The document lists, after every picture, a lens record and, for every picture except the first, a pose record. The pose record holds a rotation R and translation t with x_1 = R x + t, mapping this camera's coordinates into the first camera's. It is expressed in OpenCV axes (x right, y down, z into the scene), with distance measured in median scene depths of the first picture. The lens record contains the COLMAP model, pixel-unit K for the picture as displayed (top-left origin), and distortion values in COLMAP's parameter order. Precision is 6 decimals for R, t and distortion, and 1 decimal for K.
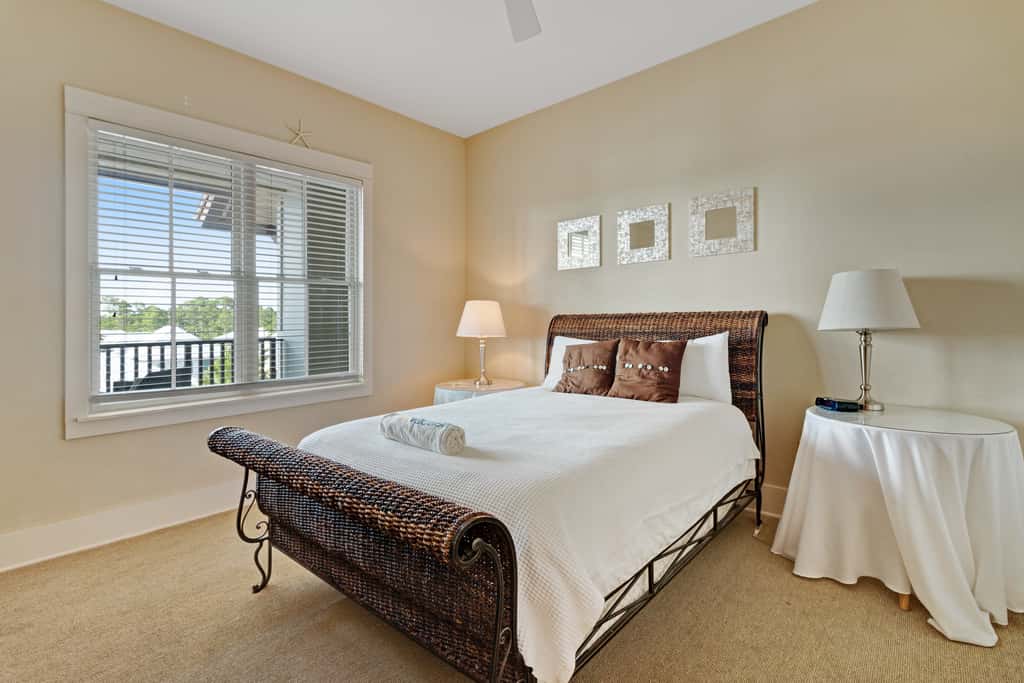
lens RADIAL K [[477.2, 0, 524.8], [0, 477.2, 313.9], [0, 0, 1]] dist [0.012751, 0.000244]
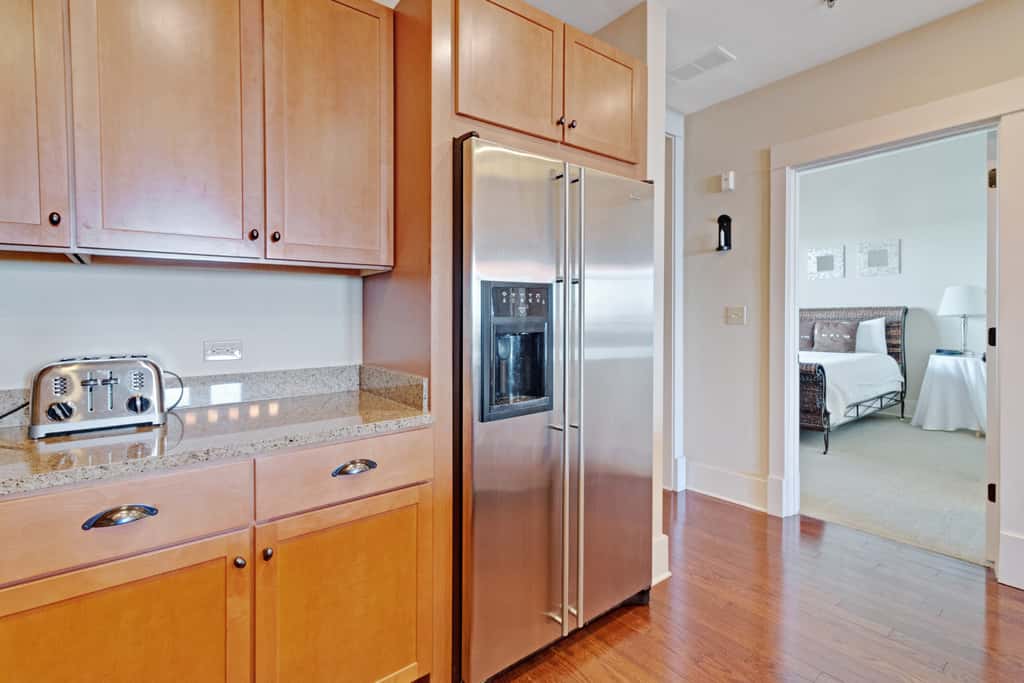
lens RADIAL K [[477.2, 0, 524.8], [0, 477.2, 313.9], [0, 0, 1]] dist [0.012751, 0.000244]
pose [[0.981759, -0.003752, -0.190095, -0.617442], [0.005345, 0.999955, 0.007865, 0.000597], [0.190057, -0.008738, 0.981734, -1.153398]]
